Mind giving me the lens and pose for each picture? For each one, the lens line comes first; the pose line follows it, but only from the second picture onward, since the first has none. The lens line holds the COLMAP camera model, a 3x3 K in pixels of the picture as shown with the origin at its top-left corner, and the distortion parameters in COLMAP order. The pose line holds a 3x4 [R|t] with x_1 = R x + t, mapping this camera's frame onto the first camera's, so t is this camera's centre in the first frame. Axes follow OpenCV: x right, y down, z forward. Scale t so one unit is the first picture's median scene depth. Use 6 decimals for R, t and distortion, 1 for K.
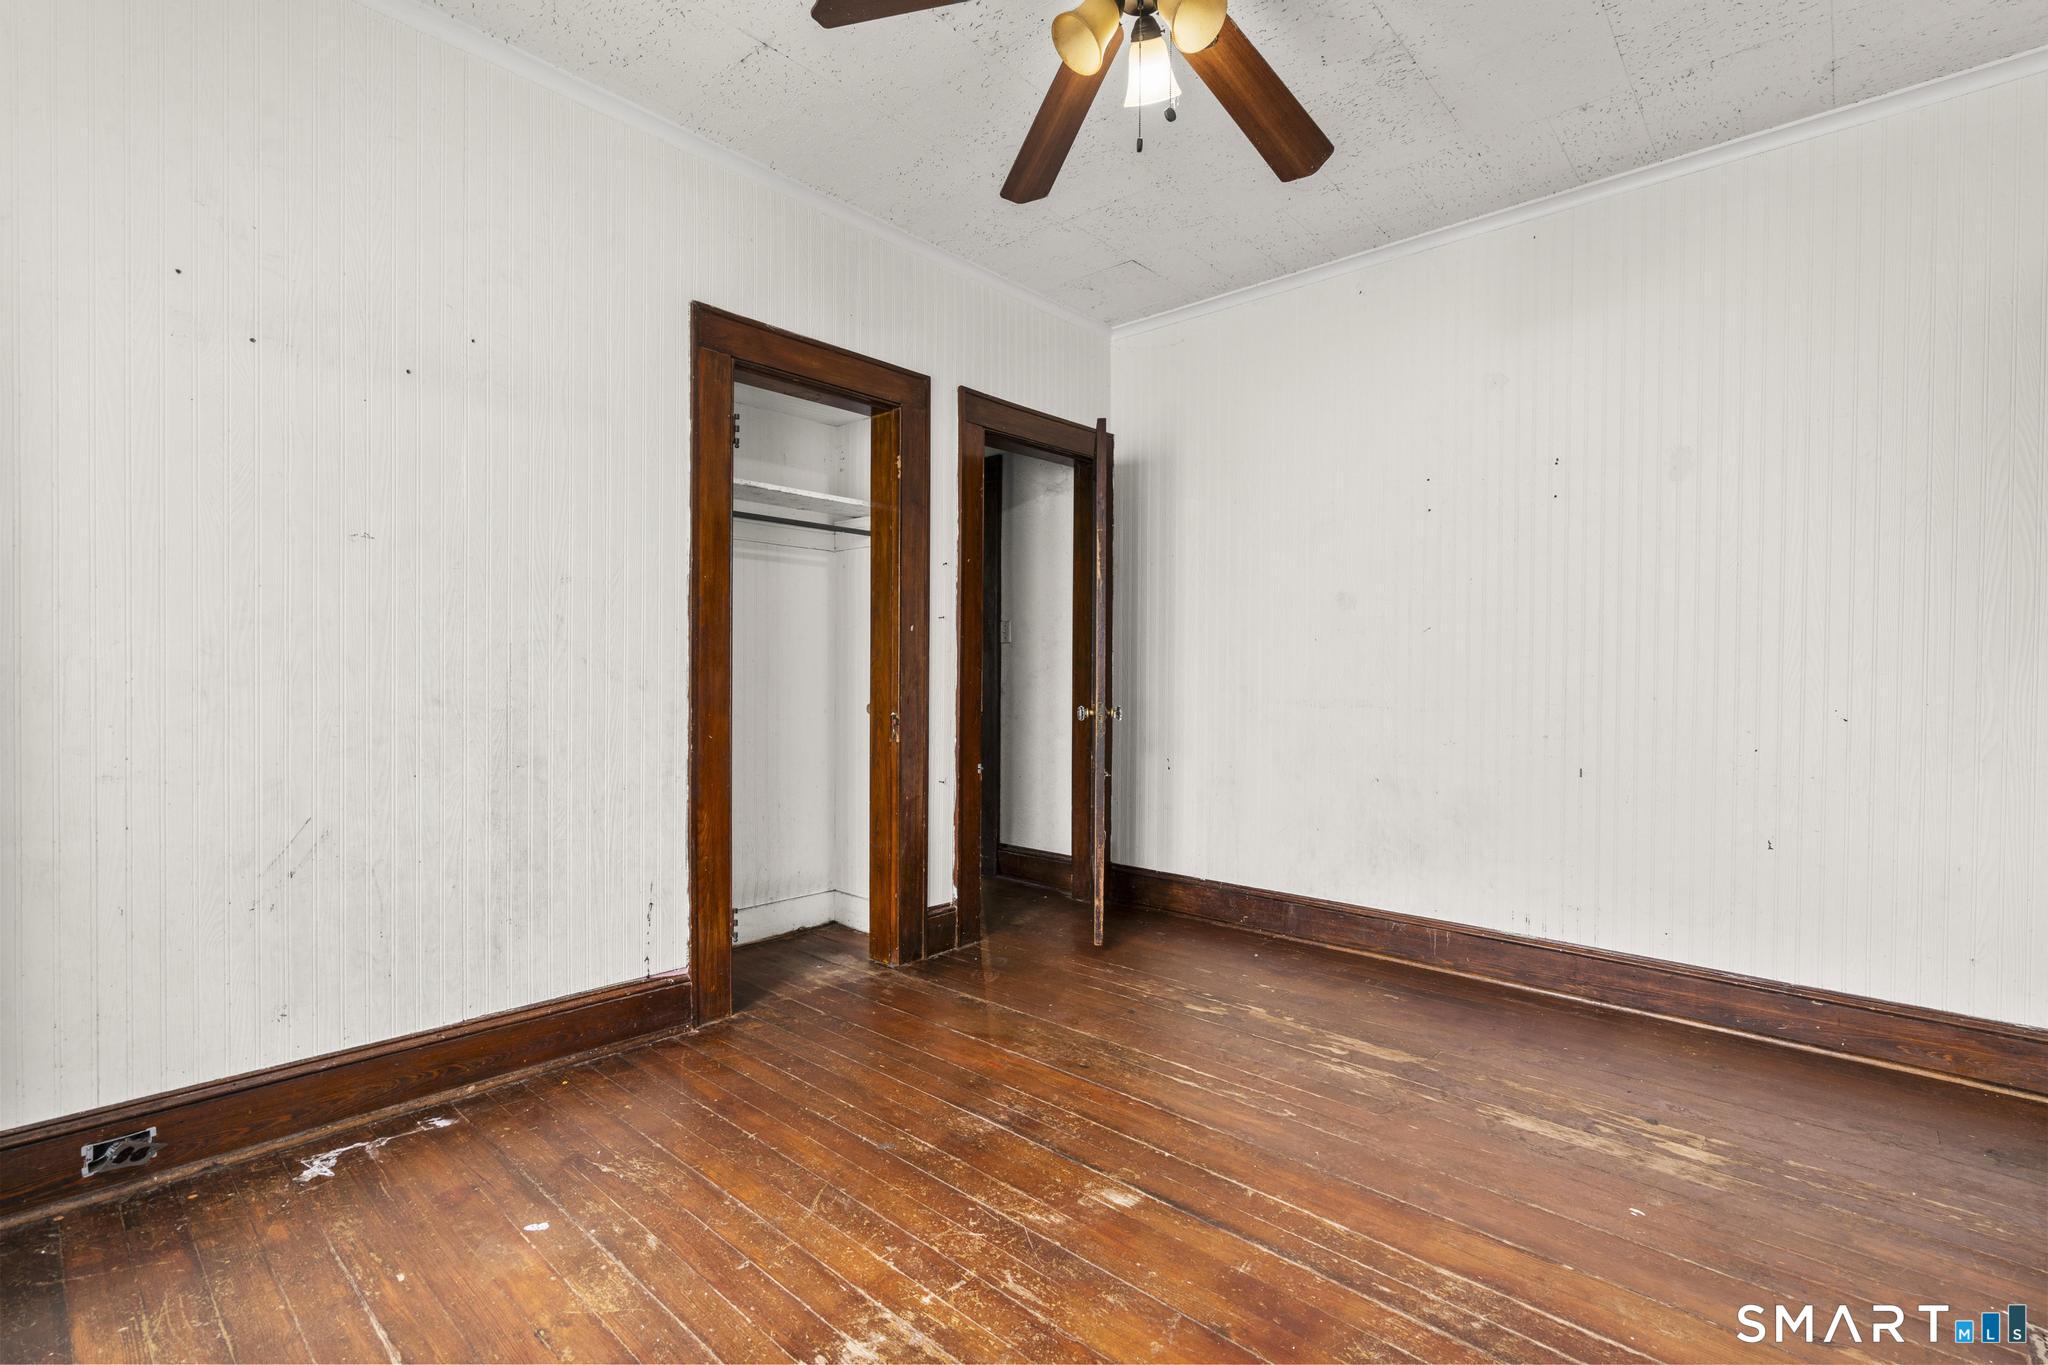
lens RADIAL K [[928.3, 0, 1023.4], [0, 928.3, 679.3], [0, 0, 1]] dist [0.000835, 0.000394]
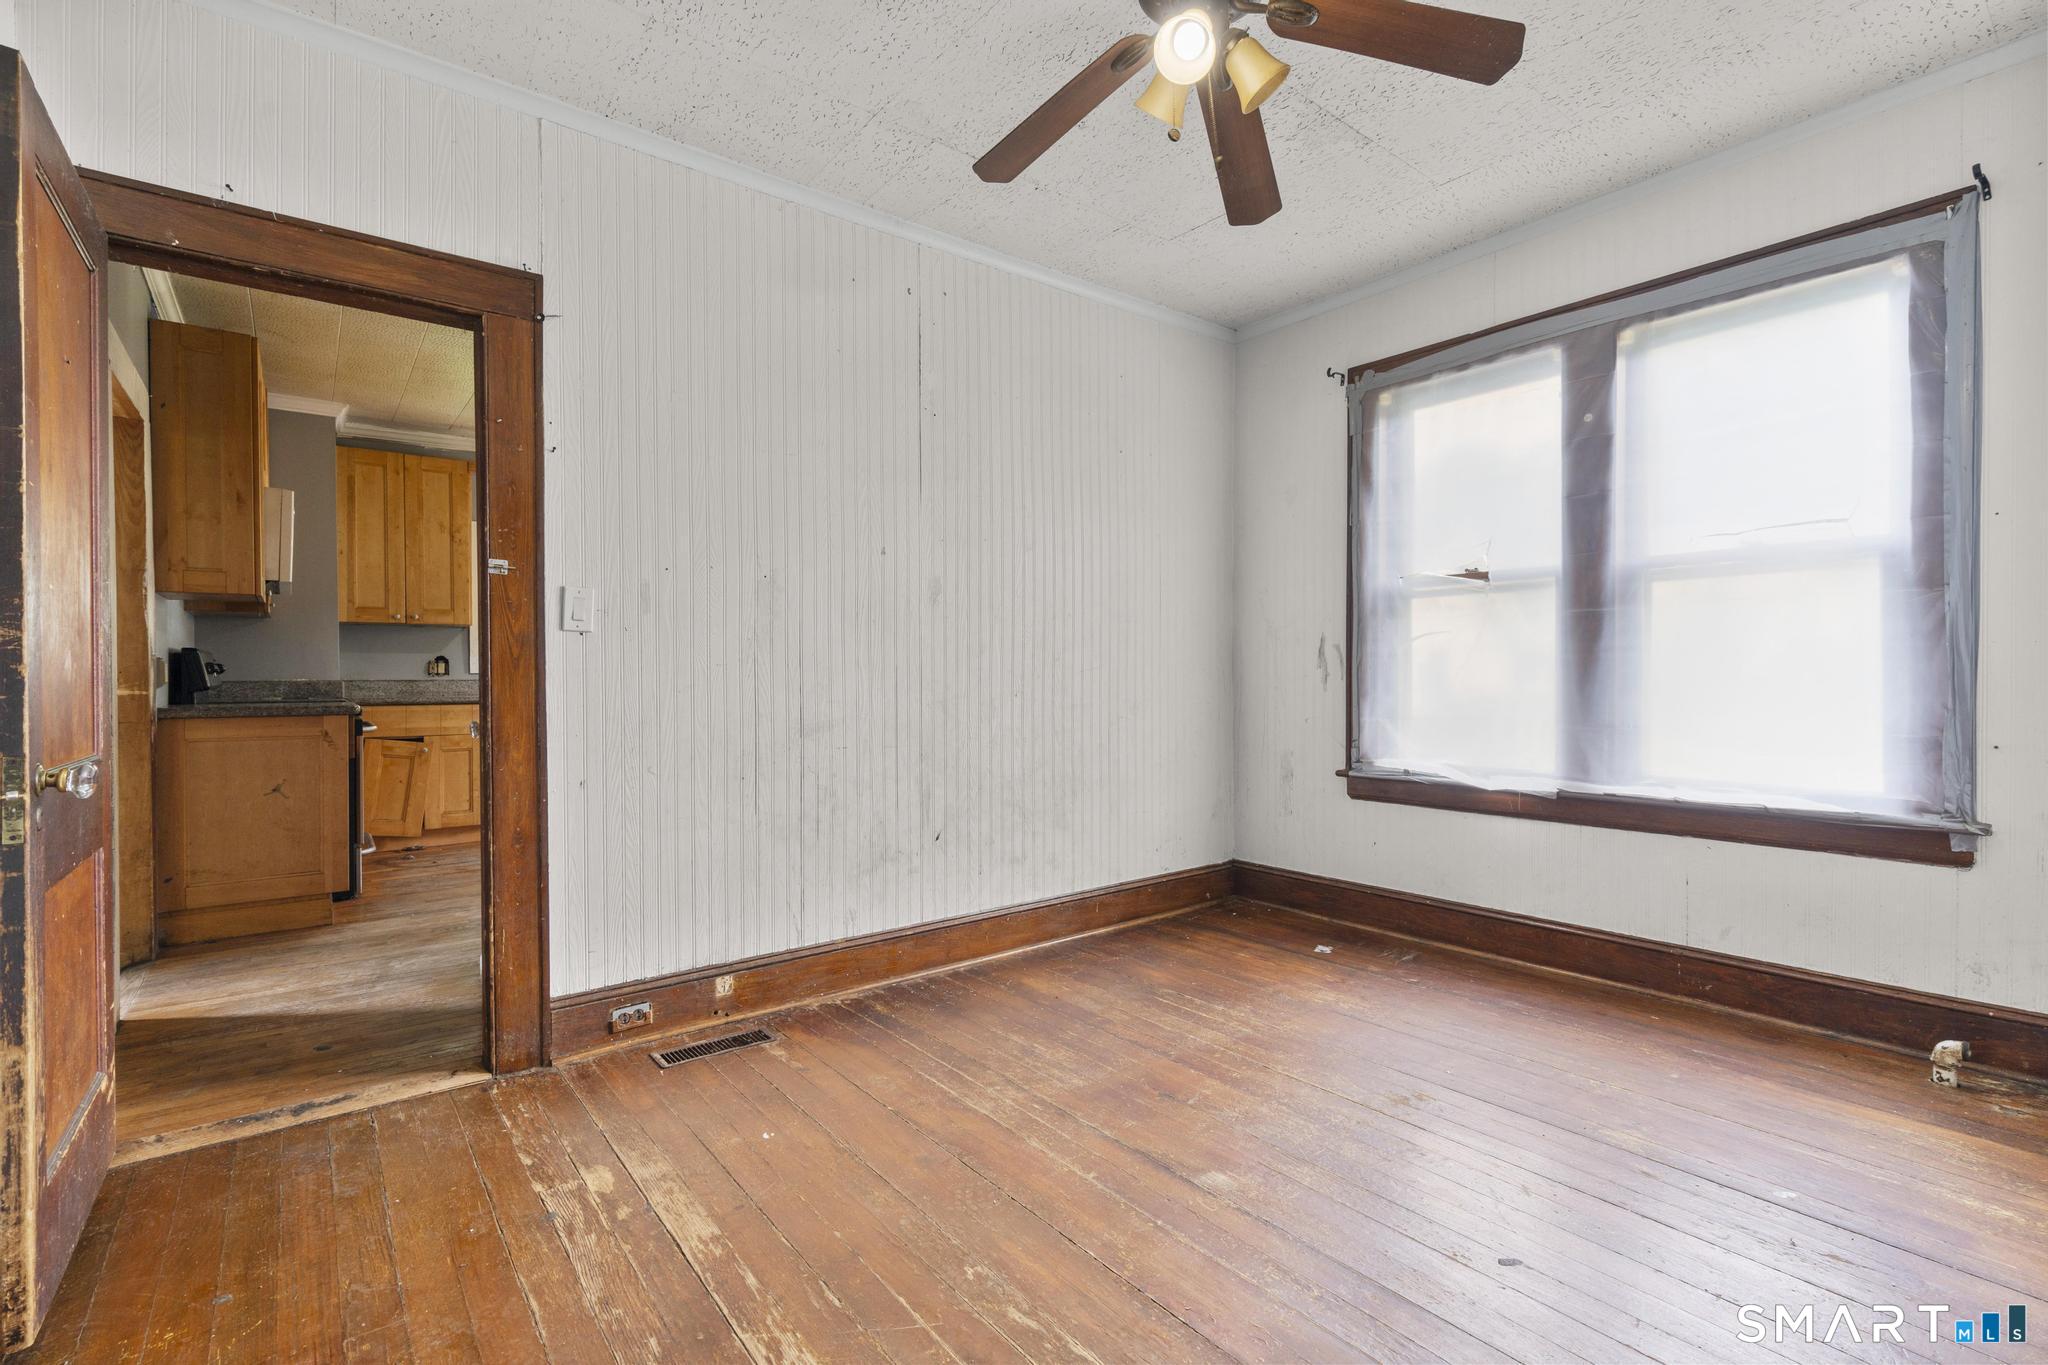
lens RADIAL K [[928.3, 0, 1020.5], [0, 928.3, 680.8], [0, 0, 1]] dist [0.000835, 0.000394]
pose [[-0.984947, 0.001307, 0.172849, 0.129131], [0.003649, 0.999906, 0.013232, -0.009253], [-0.172816, 0.013663, -0.984859, 1.839598]]
